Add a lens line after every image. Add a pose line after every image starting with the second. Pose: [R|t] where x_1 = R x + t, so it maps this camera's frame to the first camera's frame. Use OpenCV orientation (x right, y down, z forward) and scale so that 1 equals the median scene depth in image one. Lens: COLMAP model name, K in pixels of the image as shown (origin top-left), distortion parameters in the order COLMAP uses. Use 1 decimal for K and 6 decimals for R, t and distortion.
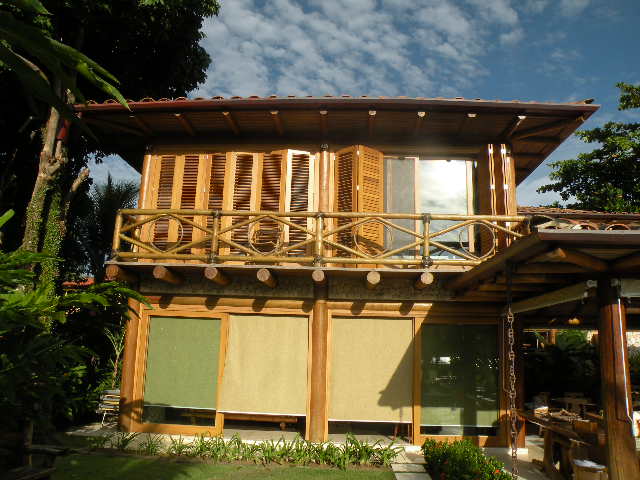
lens RADIAL K [[533.1, 0, 320.0], [0, 533.1, 240.0], [0, 0, 1]] dist [-0.160761, 0.173518]
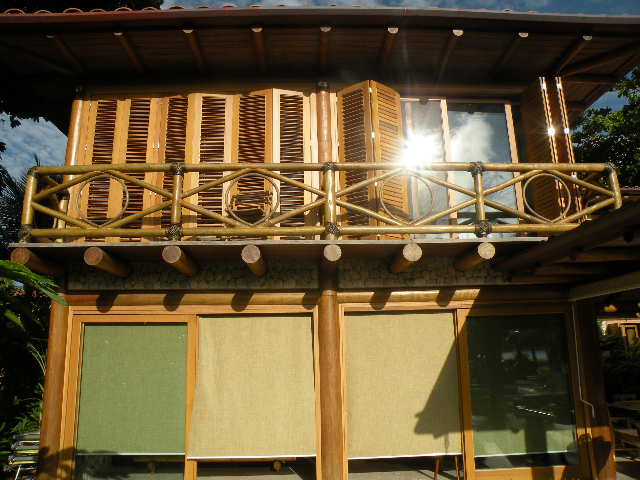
lens RADIAL K [[511.6, 0, 320.0], [0, 511.6, 240.0], [0, 0, 1]] dist [-0.166579, 0.154178]
pose [[0.994714, -0.030258, 0.098126, -0.075717], [0.031868, 0.999381, -0.014877, 0.055072], [-0.097615, 0.017926, 0.995063, 0.321312]]
